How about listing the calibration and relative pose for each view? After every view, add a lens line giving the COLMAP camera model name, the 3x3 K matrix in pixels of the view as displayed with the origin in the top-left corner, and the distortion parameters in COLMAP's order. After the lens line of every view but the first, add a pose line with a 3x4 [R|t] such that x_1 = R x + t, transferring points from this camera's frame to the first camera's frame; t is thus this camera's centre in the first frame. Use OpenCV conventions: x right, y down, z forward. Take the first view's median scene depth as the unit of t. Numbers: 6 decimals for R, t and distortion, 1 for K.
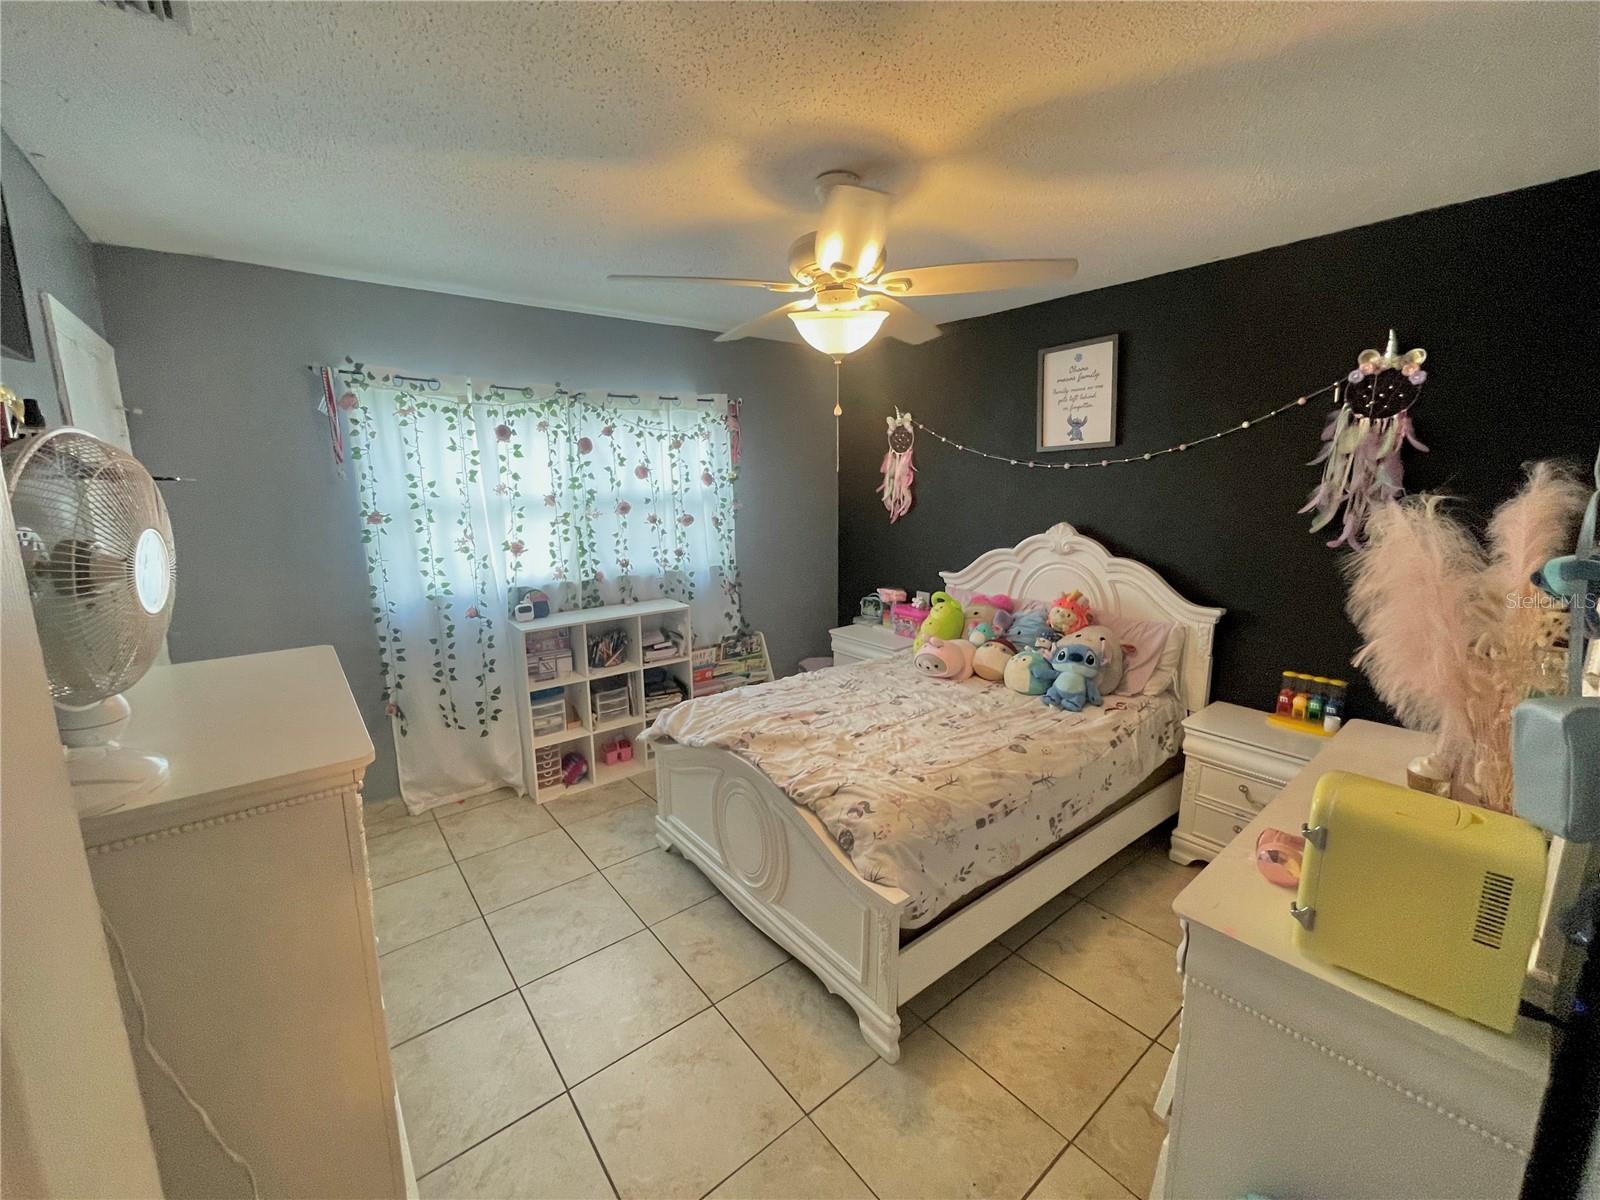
lens RADIAL K [[650.4, 0, 797.3], [0, 650.4, 596.7], [0, 0, 1]] dist [0.003097, 0.000127]
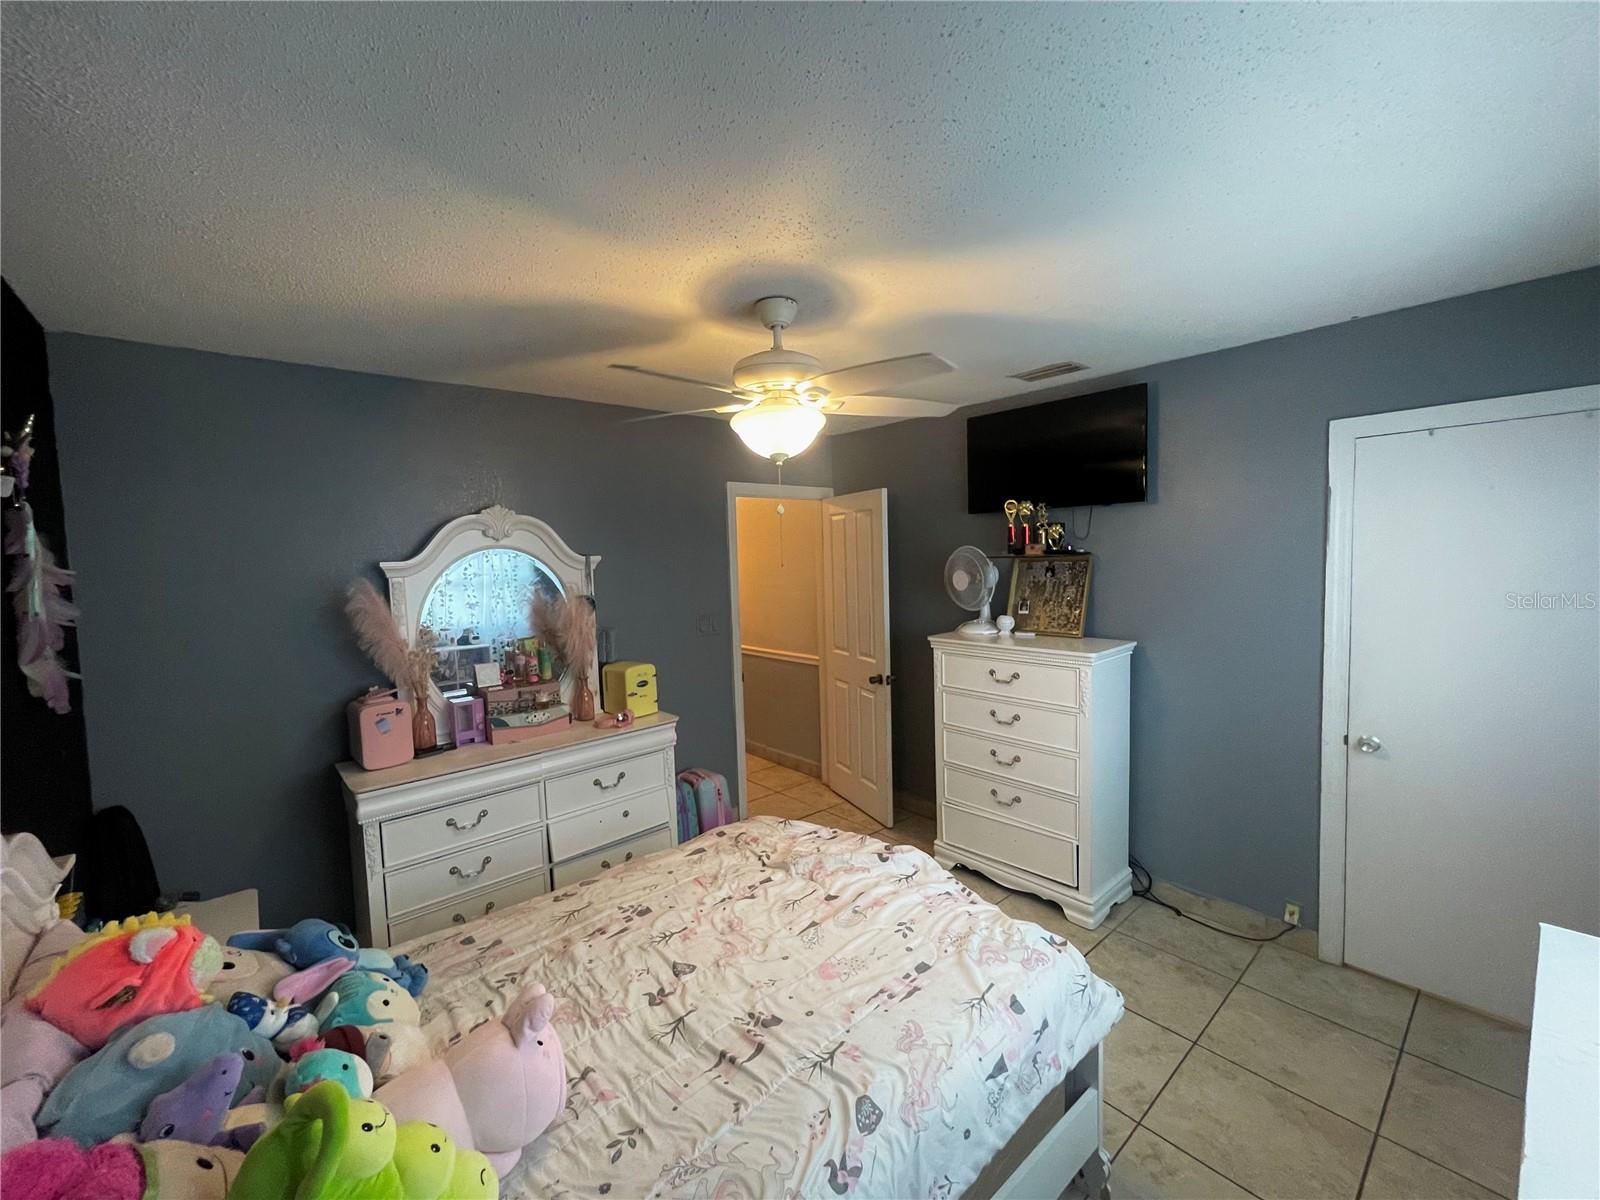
lens RADIAL K [[650.4, 0, 804.8], [0, 650.4, 597.3], [0, 0, 1]] dist [0.003097, 0.000127]
pose [[-0.999245, 0.029049, -0.025804, 0.054483], [0.021568, 0.967095, 0.253501, -0.328893], [0.032319, 0.252753, -0.966991, 1.653128]]
